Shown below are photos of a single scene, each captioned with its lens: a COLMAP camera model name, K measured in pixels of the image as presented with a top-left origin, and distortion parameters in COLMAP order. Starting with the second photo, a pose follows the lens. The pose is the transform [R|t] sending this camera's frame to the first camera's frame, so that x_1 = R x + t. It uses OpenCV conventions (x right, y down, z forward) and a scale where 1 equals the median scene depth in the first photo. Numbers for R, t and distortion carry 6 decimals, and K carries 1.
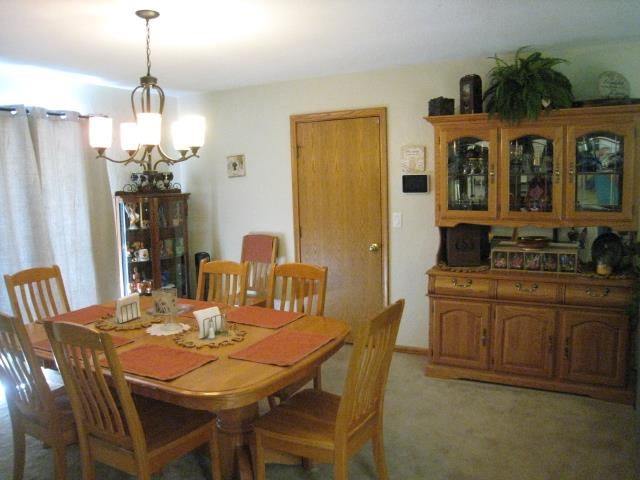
lens RADIAL K [[523.0, 0, 318.4], [0, 523.0, 240.1], [0, 0, 1]] dist [-0.136429, 0.066220]
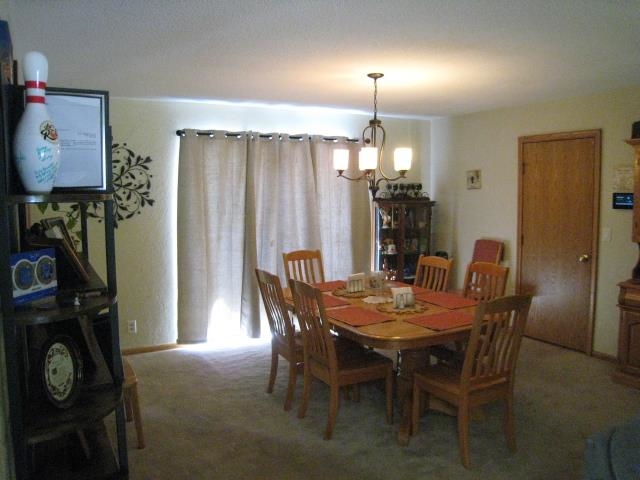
lens RADIAL K [[523.0, 0, 321.5], [0, 523.0, 239.6], [0, 0, 1]] dist [-0.136429, 0.066220]
pose [[0.847859, 0.069920, -0.525592, 0.216642], [-0.074335, 0.997152, 0.012737, 0.002471], [0.524986, 0.028270, 0.850641, -0.197935]]
